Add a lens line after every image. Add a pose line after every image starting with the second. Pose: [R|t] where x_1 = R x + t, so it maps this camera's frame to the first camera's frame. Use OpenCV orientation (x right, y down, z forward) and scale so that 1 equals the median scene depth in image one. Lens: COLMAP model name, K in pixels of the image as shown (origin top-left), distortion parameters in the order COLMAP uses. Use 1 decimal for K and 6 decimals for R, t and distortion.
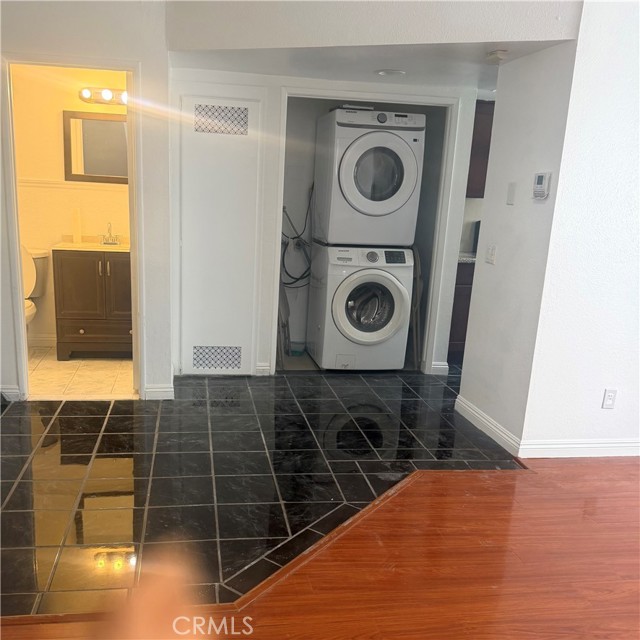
lens RADIAL K [[643.9, 0, 282.0], [0, 643.9, 360.8], [0, 0, 1]] dist [0.065268, 0.000000]
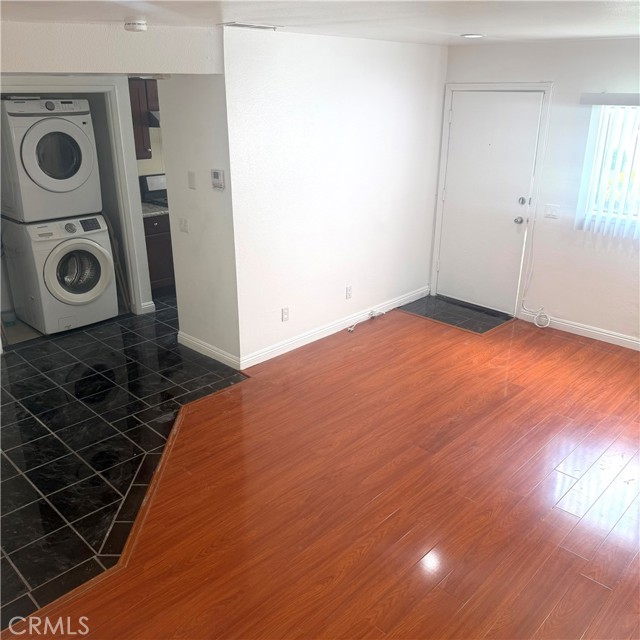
lens RADIAL K [[588.1, 0, 320.1], [0, 588.1, 318.4], [0, 0, 1]] dist [-0.006597, 0.000000]
pose [[0.787686, -0.259641, 0.558693, -0.137714], [0.190090, 0.965035, 0.180478, -0.118826], [-0.586018, -0.035958, 0.809500, -0.091243]]
